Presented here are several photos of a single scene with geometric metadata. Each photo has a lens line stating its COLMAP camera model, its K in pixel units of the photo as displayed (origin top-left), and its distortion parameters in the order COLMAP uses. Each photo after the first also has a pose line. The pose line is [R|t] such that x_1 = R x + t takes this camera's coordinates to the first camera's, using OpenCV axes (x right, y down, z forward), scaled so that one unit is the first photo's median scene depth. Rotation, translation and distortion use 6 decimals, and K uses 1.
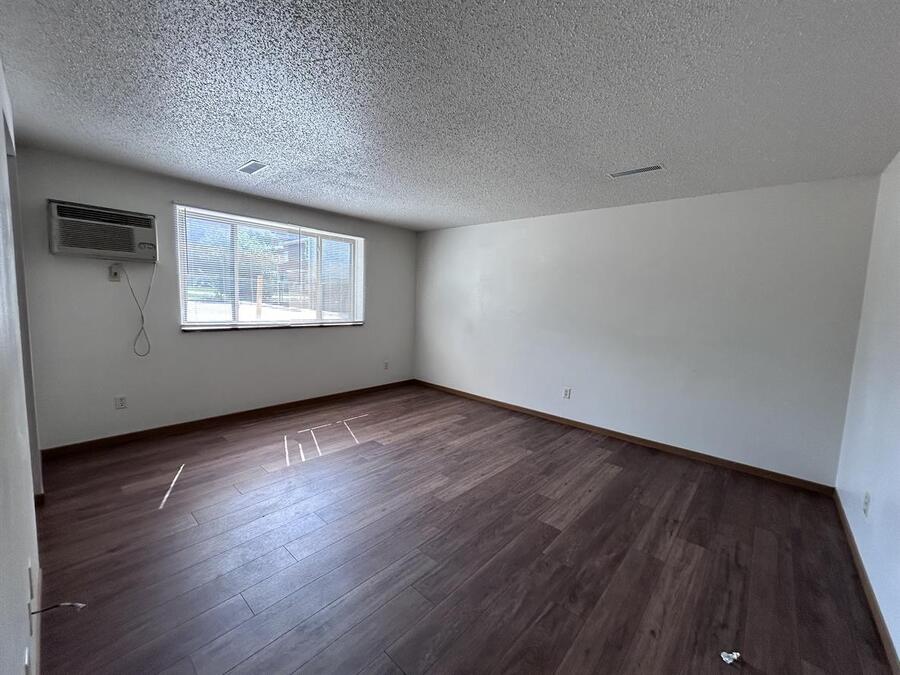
lens RADIAL K [[362.1, 0, 452.0], [0, 362.1, 336.2], [0, 0, 1]] dist [-0.002185, 0.000132]
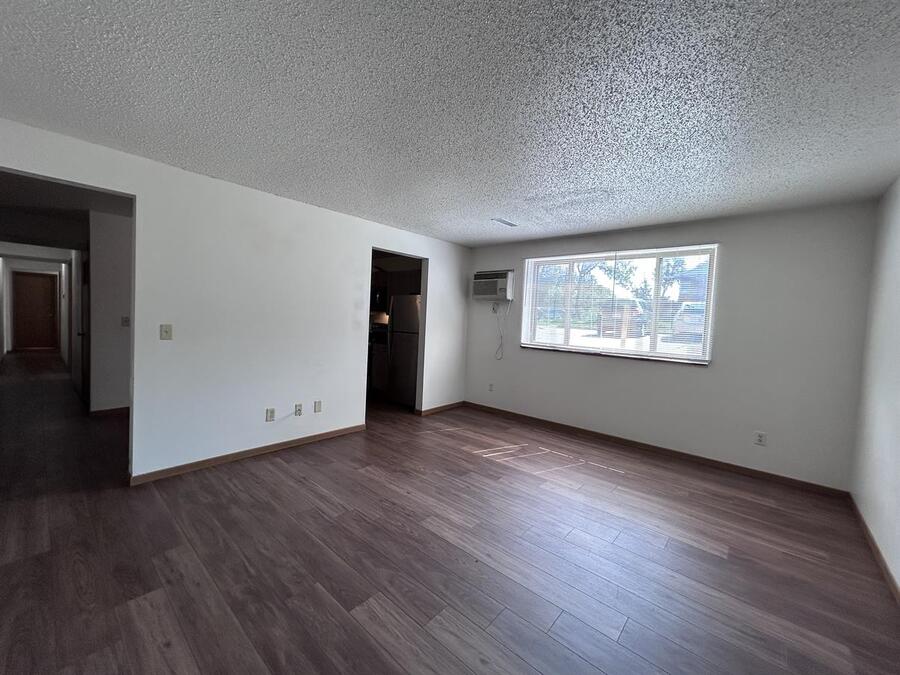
lens RADIAL K [[362.1, 0, 449.6], [0, 362.1, 335.6], [0, 0, 1]] dist [-0.002185, 0.000132]
pose [[0.005597, 0.014933, -0.999873, 0.705945], [-0.145351, 0.989282, 0.013962, -0.040378], [0.989364, 0.145255, 0.007708, 0.762626]]
